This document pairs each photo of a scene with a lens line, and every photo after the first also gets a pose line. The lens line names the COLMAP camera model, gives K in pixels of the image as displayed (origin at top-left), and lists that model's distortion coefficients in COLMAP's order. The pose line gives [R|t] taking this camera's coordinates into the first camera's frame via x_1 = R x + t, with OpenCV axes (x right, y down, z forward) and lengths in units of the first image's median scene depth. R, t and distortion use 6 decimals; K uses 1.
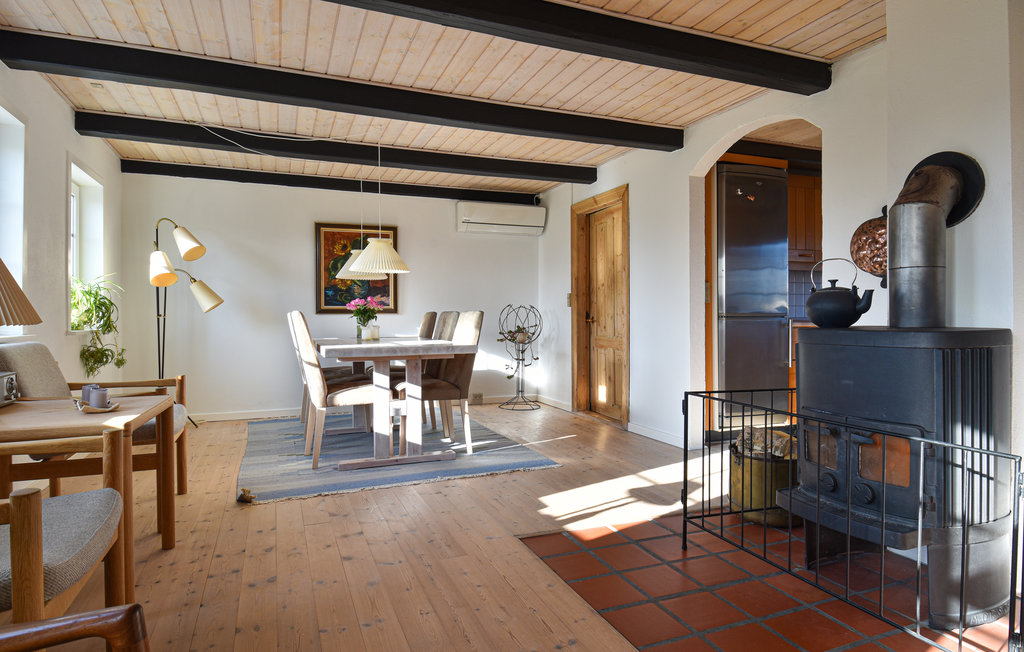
lens RADIAL K [[586.5, 0, 511.5], [0, 586.5, 325.9], [0, 0, 1]] dist [-0.003706, -0.000771]
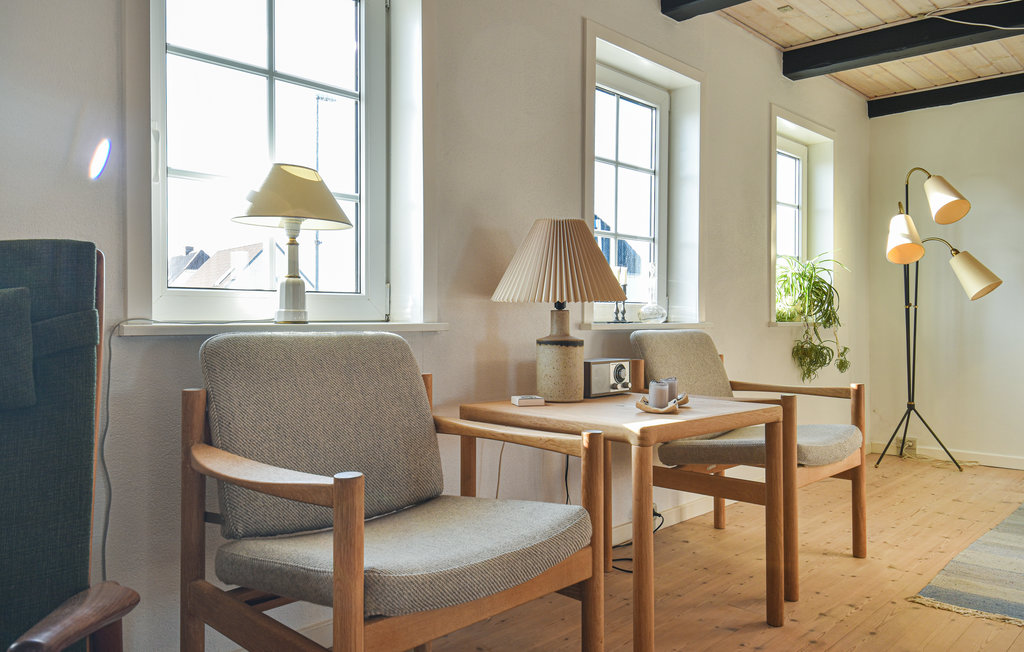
lens RADIAL K [[775.6, 0, 512.2], [0, 775.6, 317.0], [0, 0, 1]] dist [0.022194, -0.006247]
pose [[0.416269, -0.002103, -0.909239, 0.075164], [-0.015031, 0.999845, -0.009194, 0.015673], [0.909117, 0.017494, 0.416173, 0.188324]]
